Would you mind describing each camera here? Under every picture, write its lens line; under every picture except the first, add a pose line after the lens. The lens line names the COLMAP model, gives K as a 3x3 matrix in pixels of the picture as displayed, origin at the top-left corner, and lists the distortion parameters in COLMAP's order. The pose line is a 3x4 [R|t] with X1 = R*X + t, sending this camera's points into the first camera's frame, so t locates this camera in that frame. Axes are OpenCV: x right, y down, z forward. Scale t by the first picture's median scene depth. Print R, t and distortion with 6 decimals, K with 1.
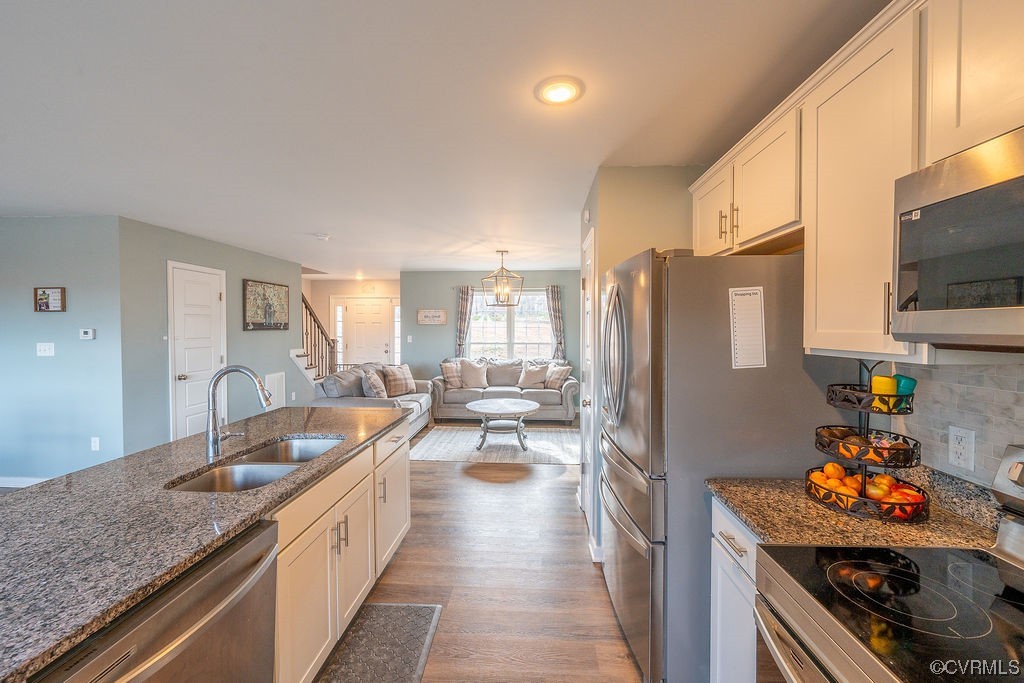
lens RADIAL K [[405.9, 0, 509.8], [0, 405.9, 338.2], [0, 0, 1]] dist [-0.002212, 0.000121]
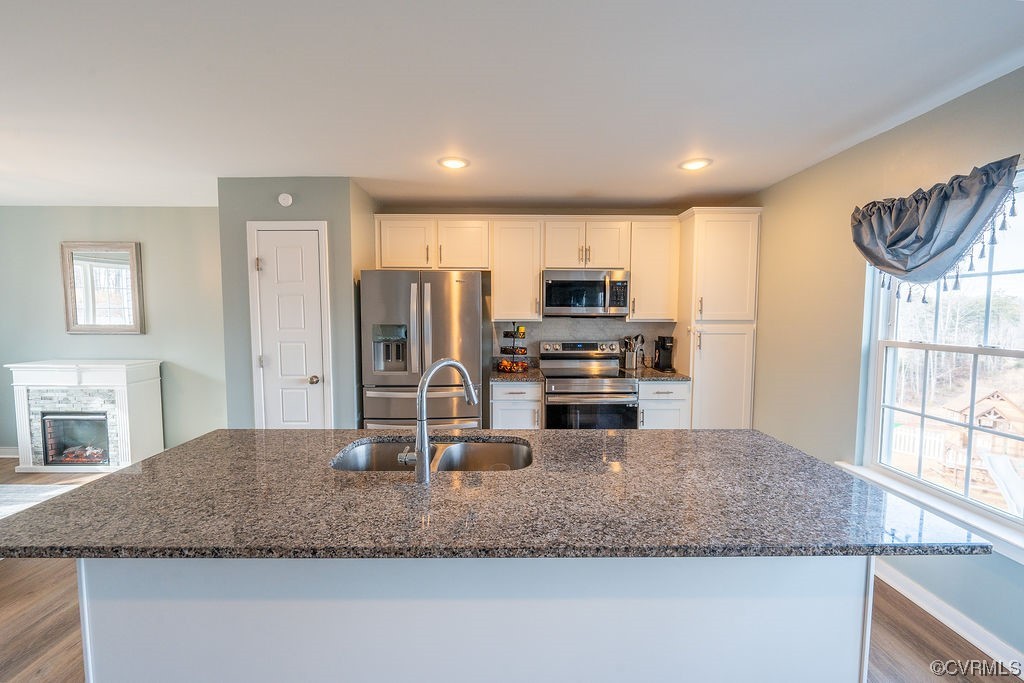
lens RADIAL K [[405.9, 0, 509.8], [0, 405.9, 338.2], [0, 0, 1]] dist [-0.002212, 0.000121]
pose [[-0.078986, -0.065637, 0.994712, -2.098945], [0.016419, 0.997609, 0.067132, -0.030904], [-0.996740, 0.021635, -0.077720, 1.263246]]
